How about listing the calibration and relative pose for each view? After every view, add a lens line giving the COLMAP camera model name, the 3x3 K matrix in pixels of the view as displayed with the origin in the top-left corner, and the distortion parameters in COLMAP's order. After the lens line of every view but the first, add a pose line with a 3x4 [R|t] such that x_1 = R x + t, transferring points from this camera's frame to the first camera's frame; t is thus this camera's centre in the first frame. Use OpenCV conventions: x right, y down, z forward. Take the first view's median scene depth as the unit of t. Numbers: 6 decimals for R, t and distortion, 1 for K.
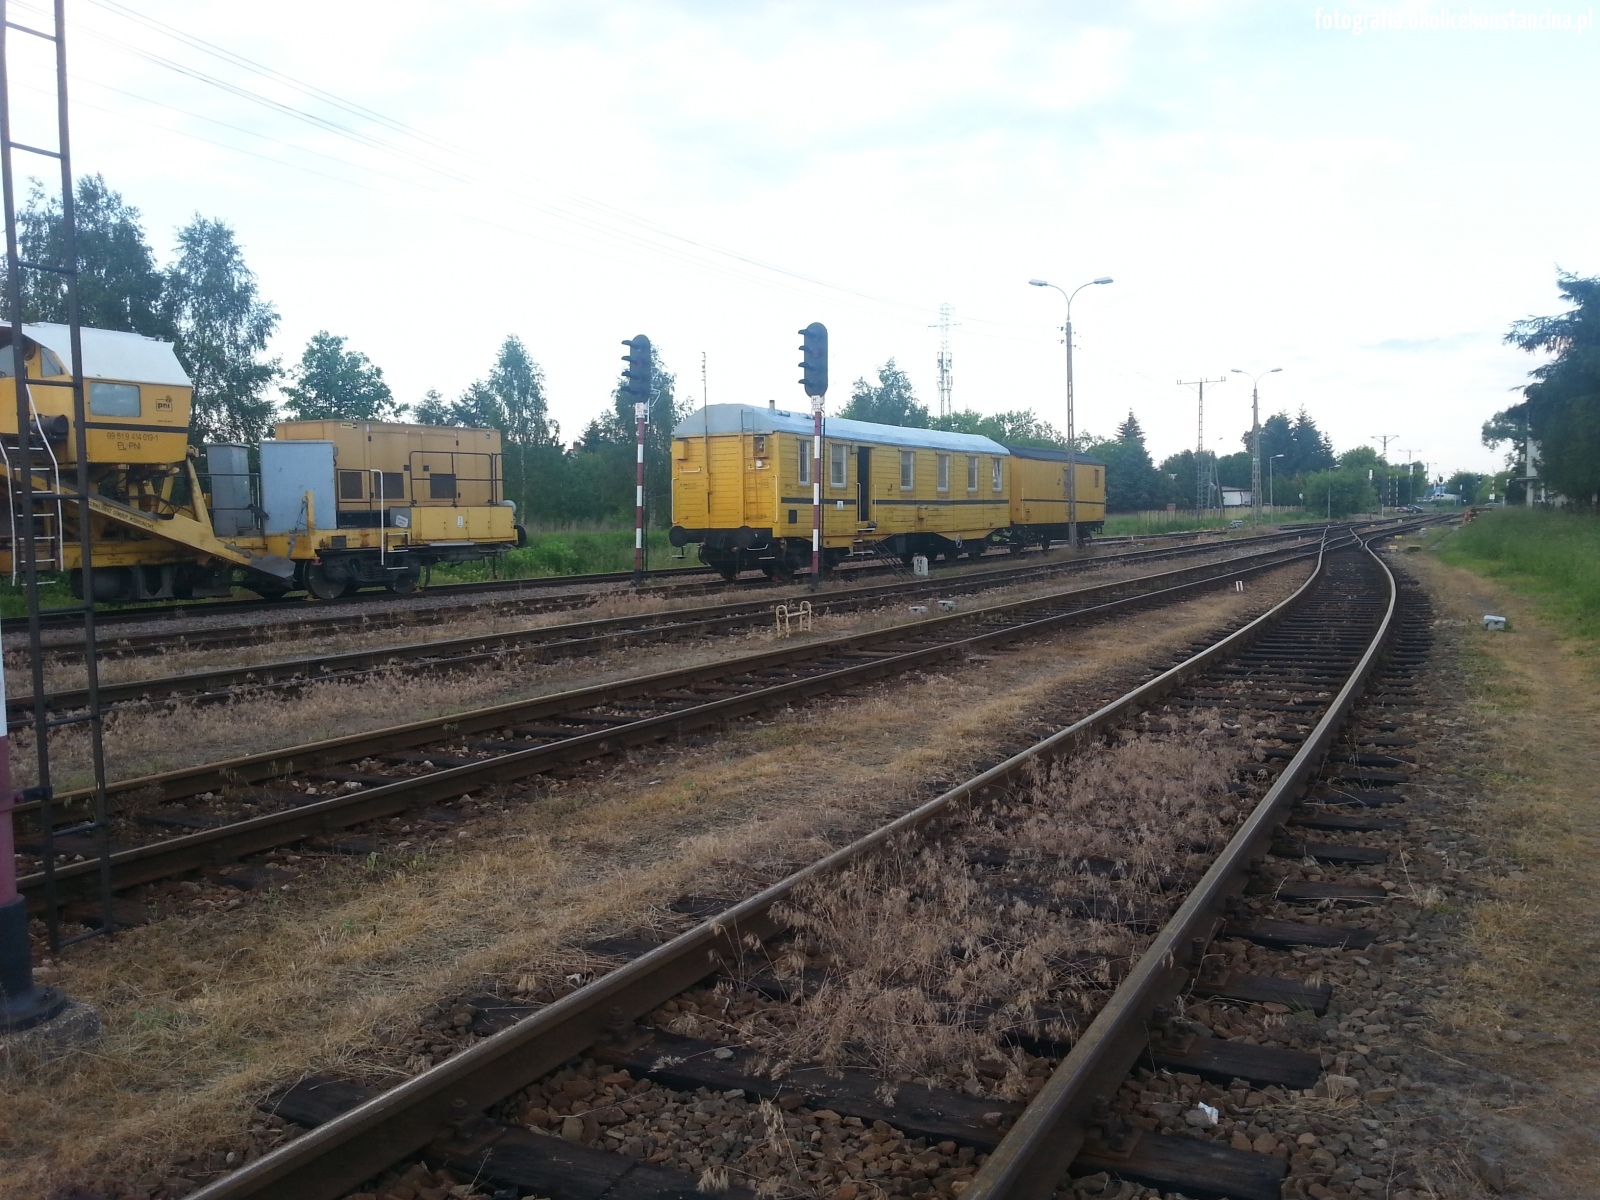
lens RADIAL K [[1319.3, 0, 801.2], [0, 1319.3, 594.9], [0, 0, 1]] dist [0.005080, -0.008933]
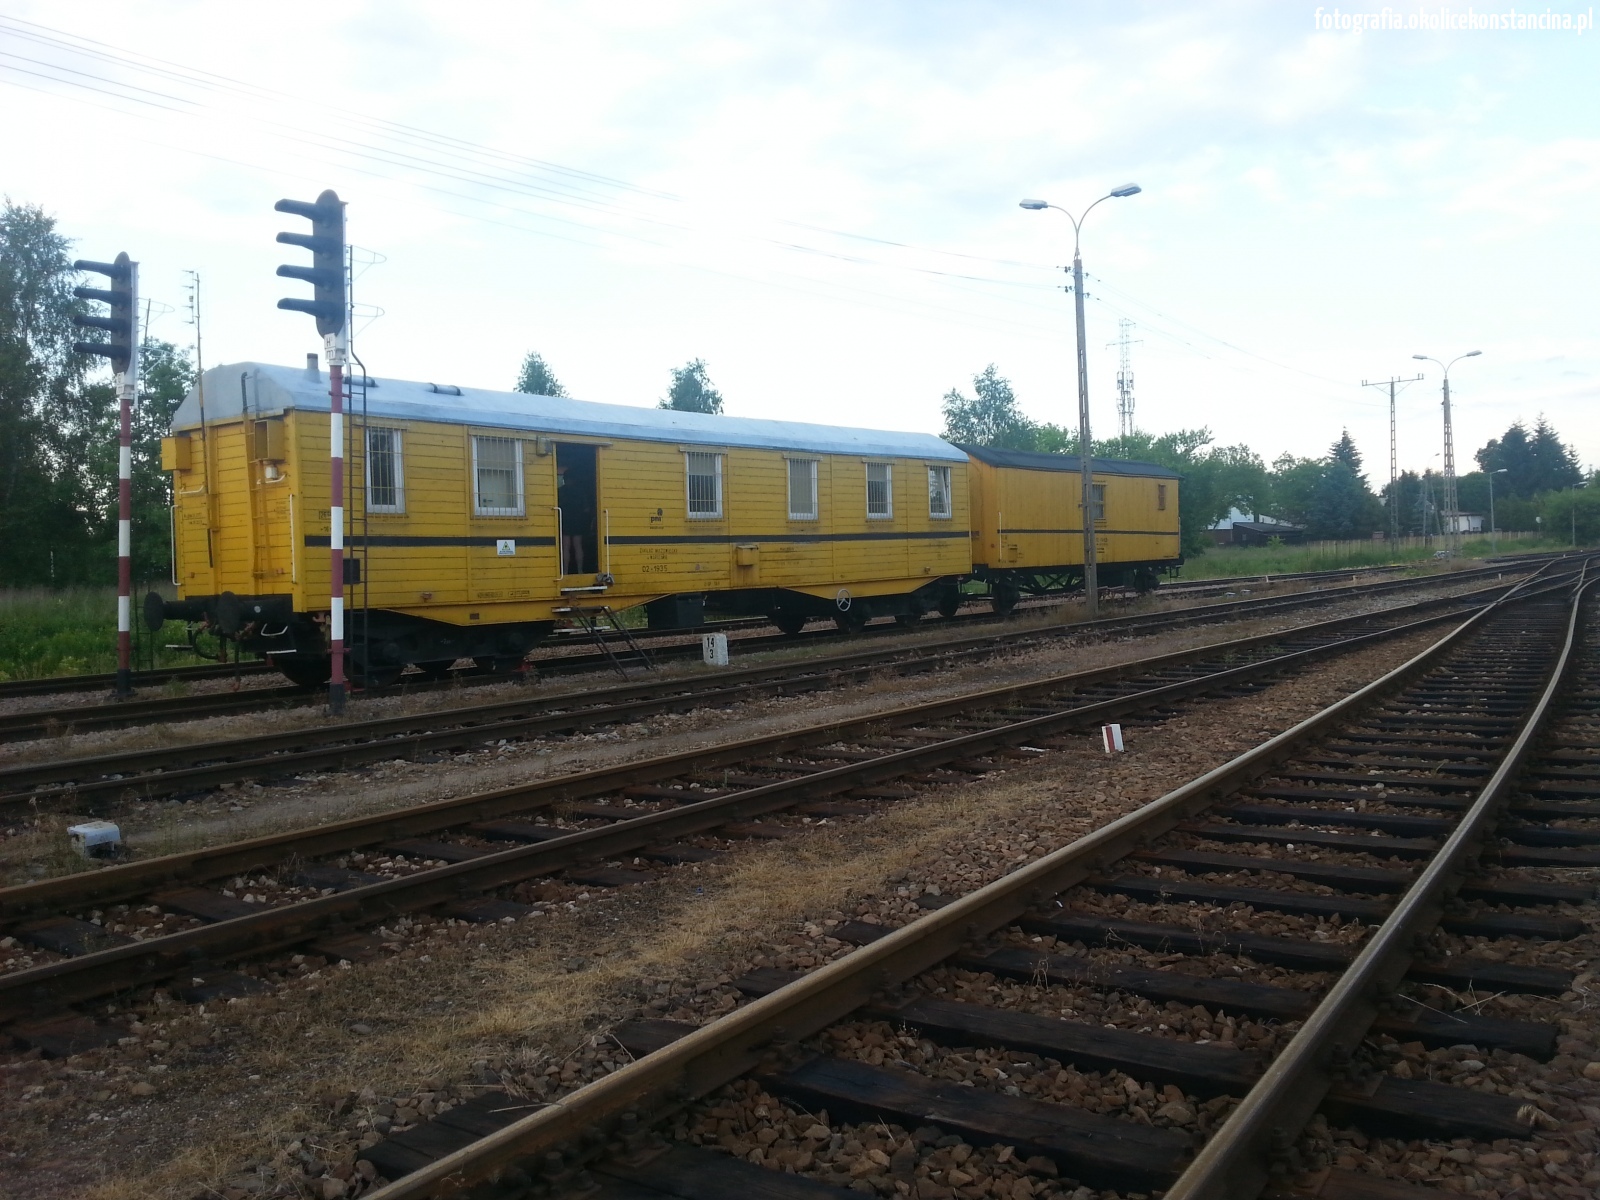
lens RADIAL K [[1311.4, 0, 804.9], [0, 1311.4, 603.6], [0, 0, 1]] dist [0.026692, -0.083985]
pose [[0.986920, -0.011410, -0.160808, 0.202575], [0.007953, 0.999724, -0.022126, -0.025949], [0.161016, 0.020558, 0.986738, 0.396823]]
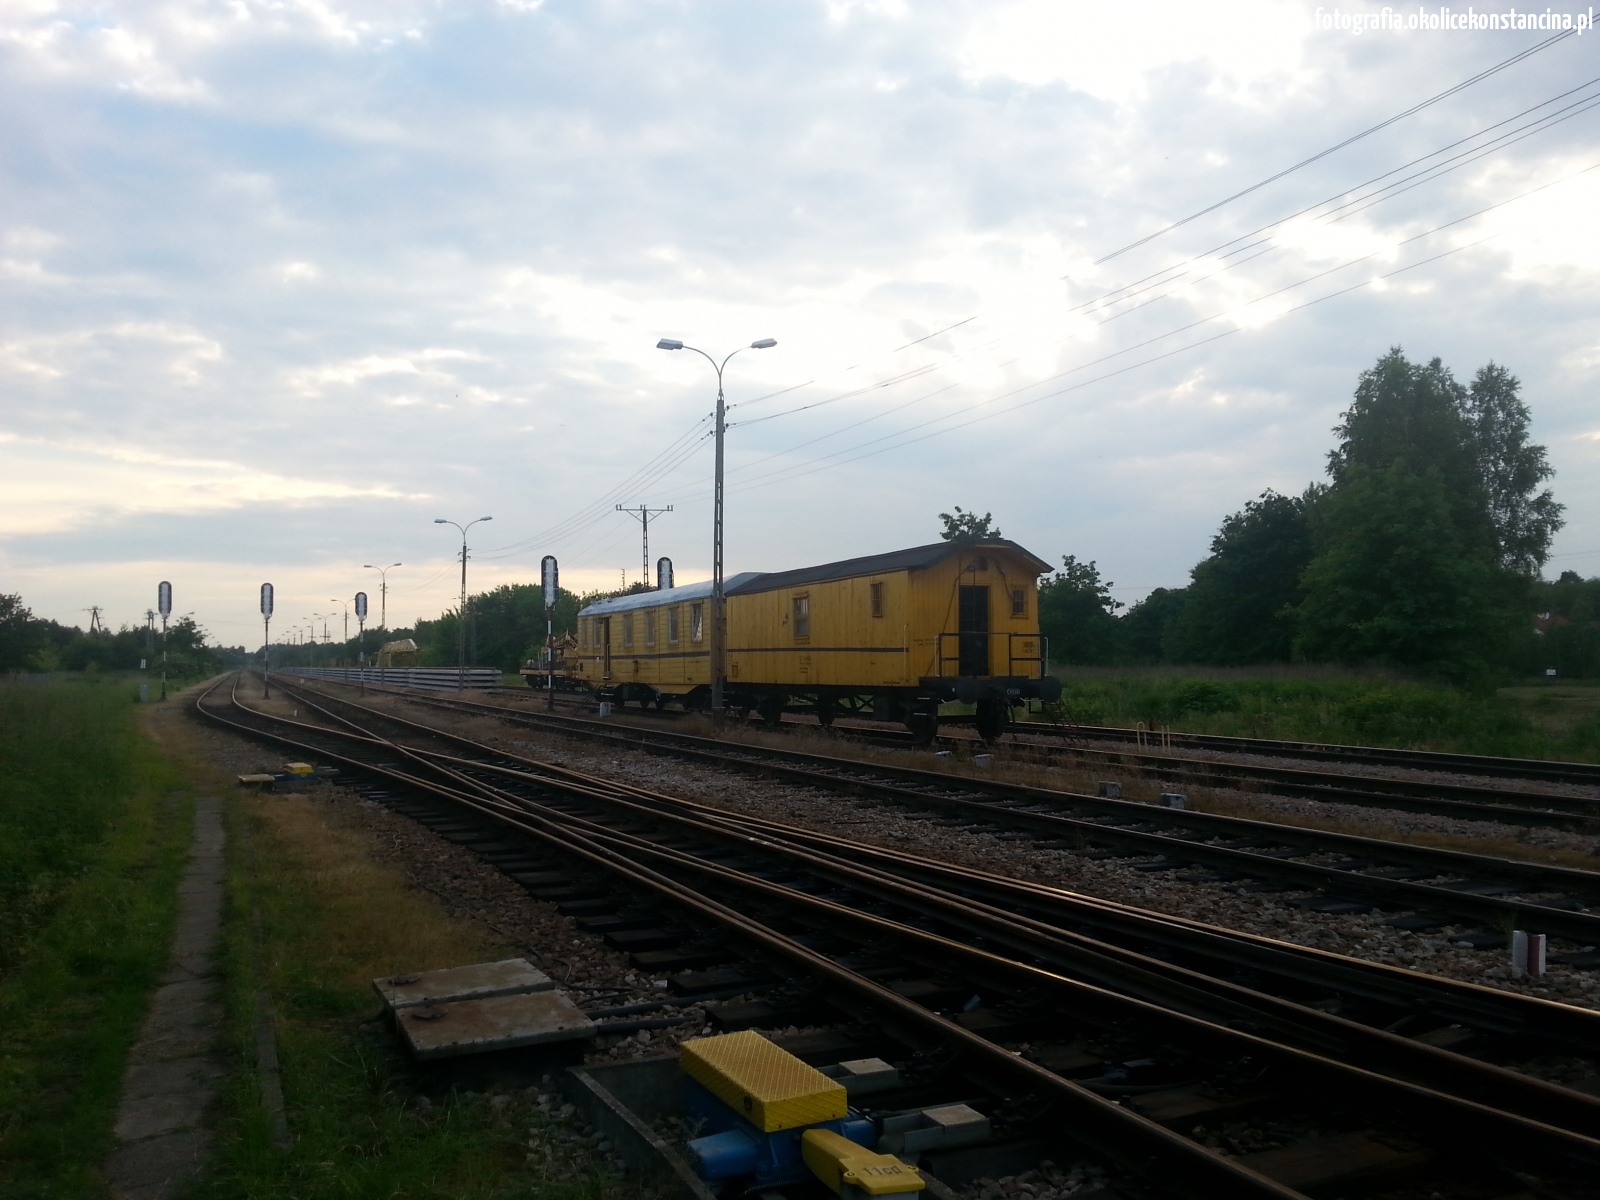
lens RADIAL K [[1311.4, 0, 773.1], [0, 1311.4, 662.2], [0, 0, 1]] dist [0.026692, -0.083985]
pose [[-0.640041, 0.016902, -0.768155, 0.855139], [-0.030914, 0.998382, 0.047726, -0.117964], [0.767719, 0.054293, -0.638483, 1.738303]]
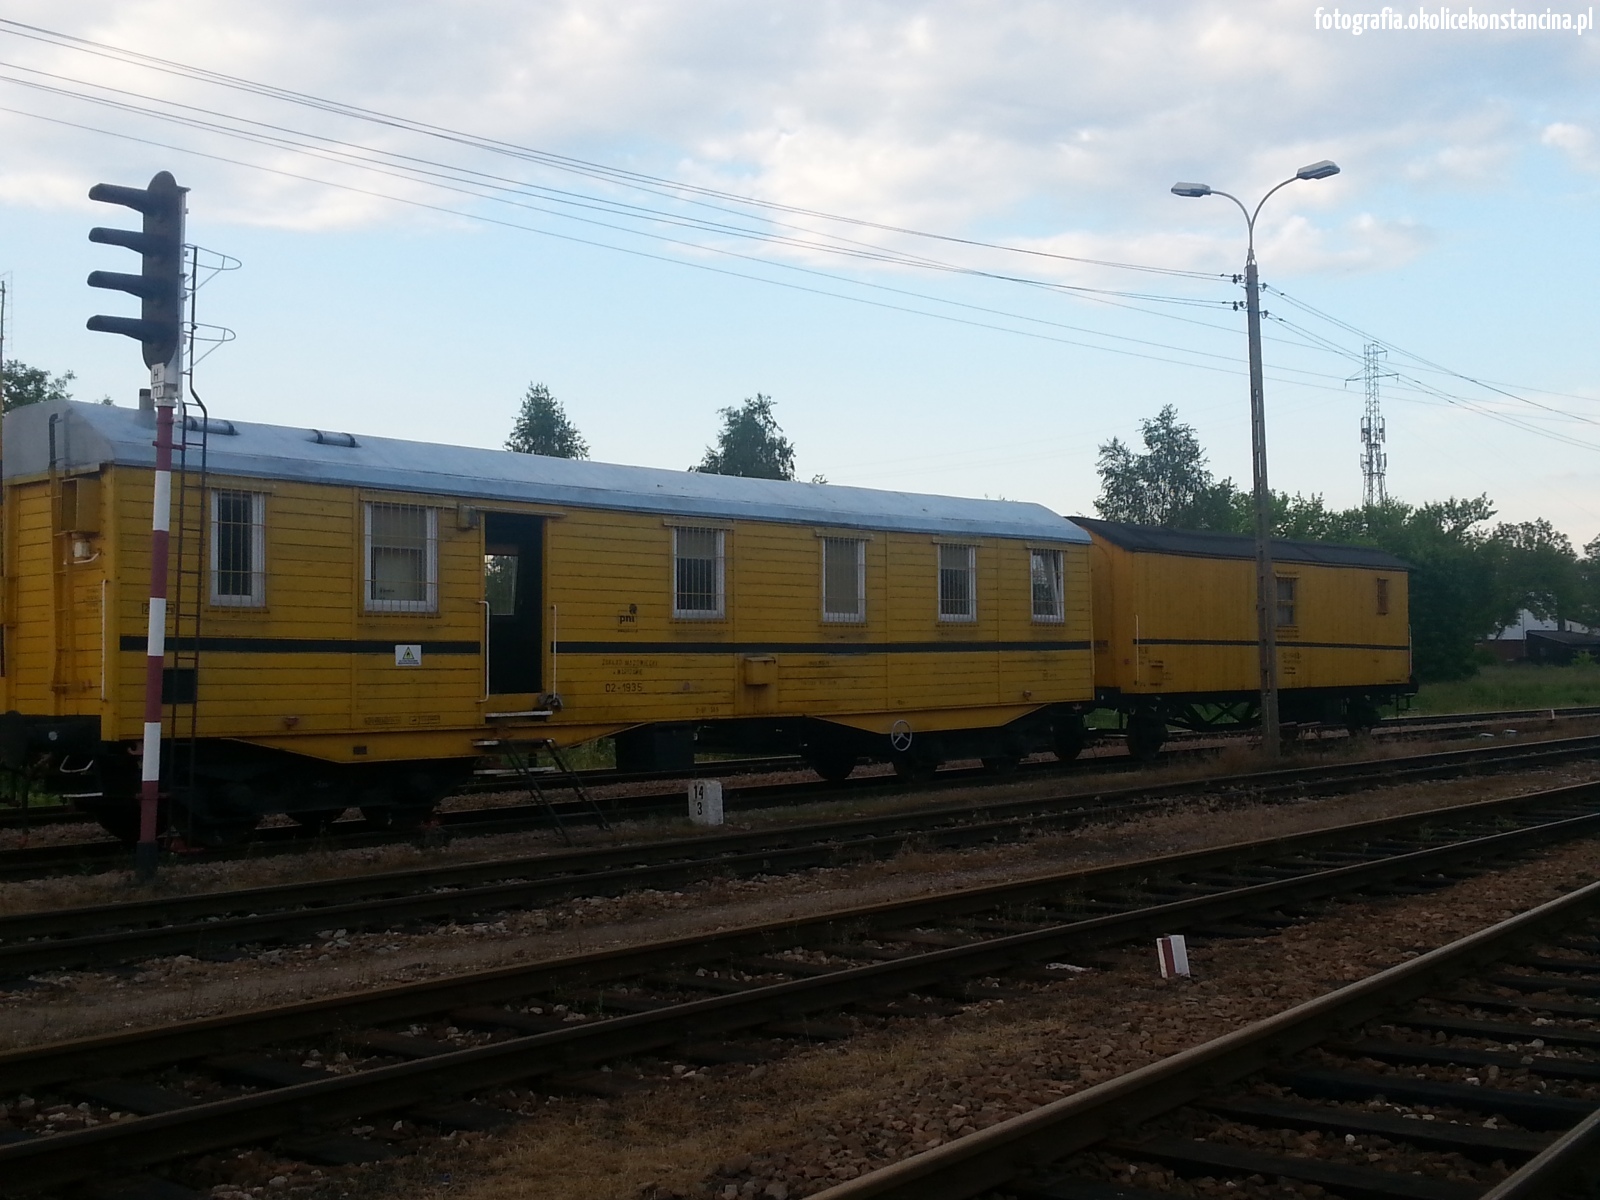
lens RADIAL K [[1814.1, 0, 805.7], [0, 1814.1, 606.0], [0, 0, 1]] dist [0.005298, 0.000000]
pose [[0.973884, -0.007095, -0.226933, 0.228336], [-0.013809, 0.995810, -0.090395, -0.028952], [0.226624, 0.091168, 0.969706, 0.408949]]
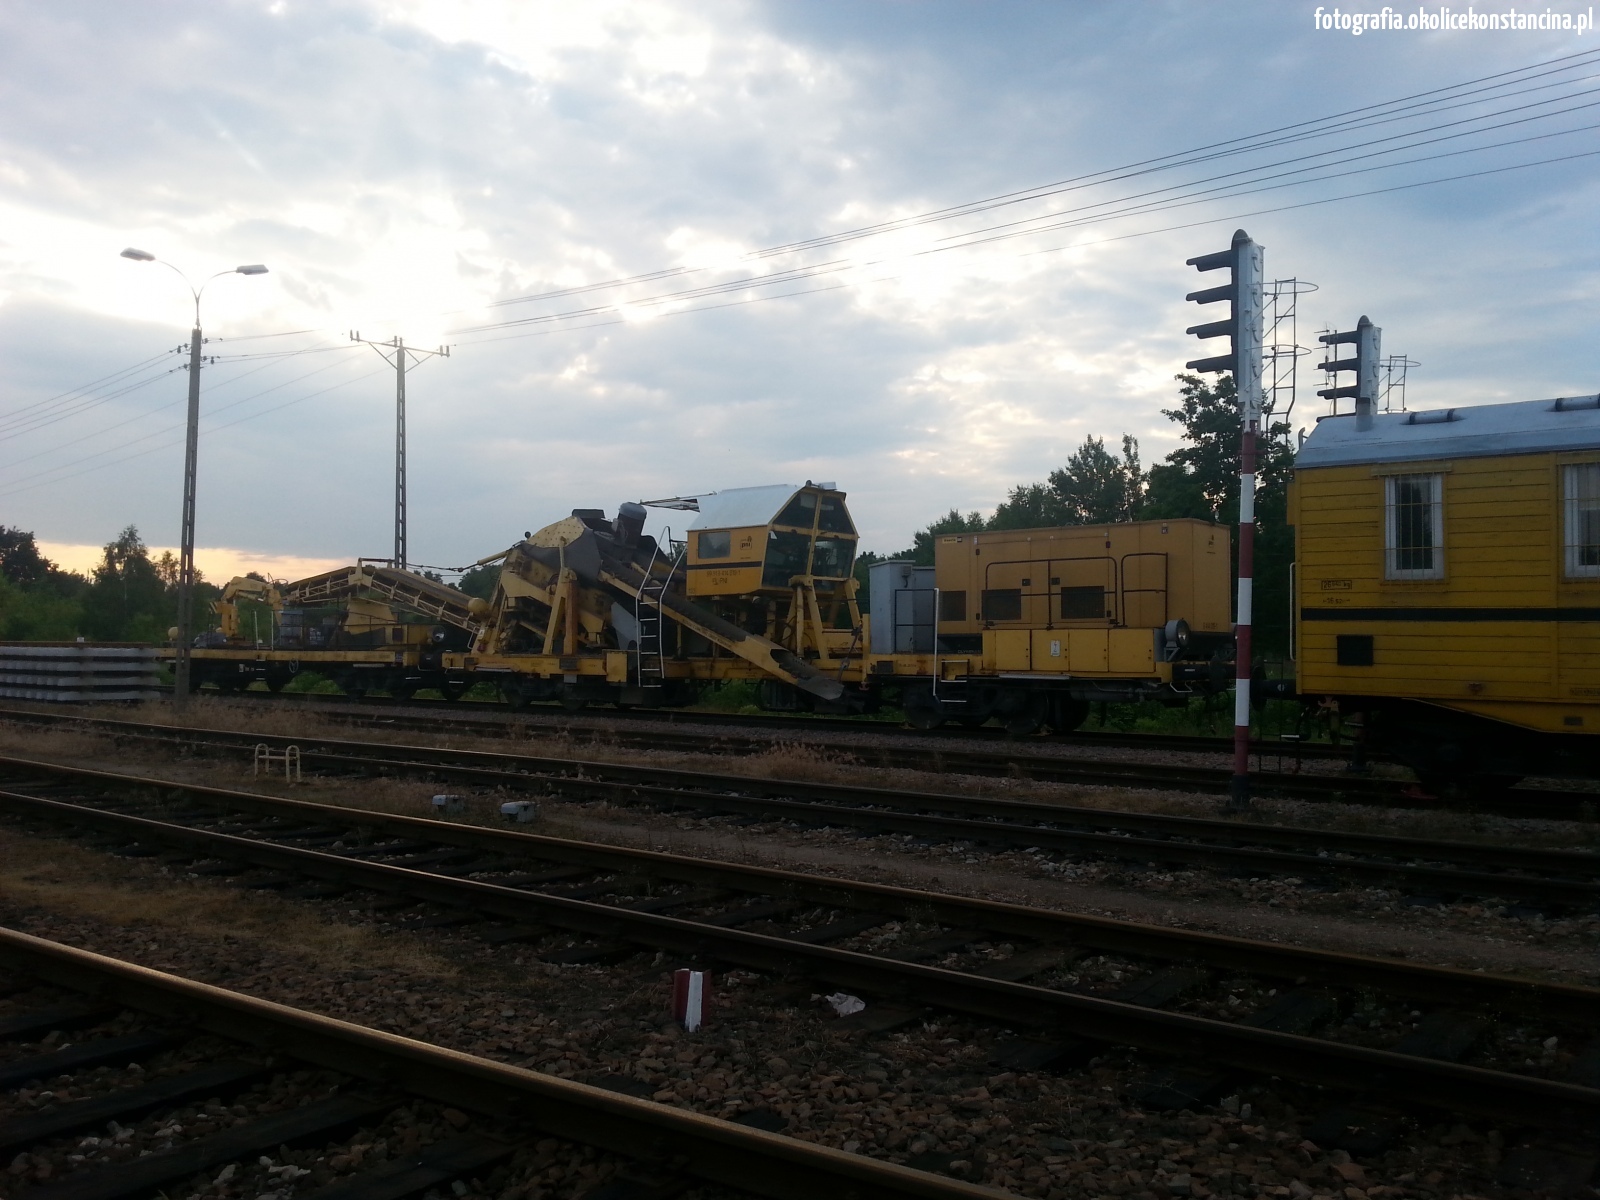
lens RADIAL K [[1311.4, 0, 817.4], [0, 1311.4, 609.0], [0, 0, 1]] dist [0.026692, -0.083985]
pose [[-0.179835, -0.014919, -0.983584, 0.527602], [-0.063527, 0.997974, -0.003522, -0.068694], [0.981643, 0.061851, -0.180418, 1.021469]]
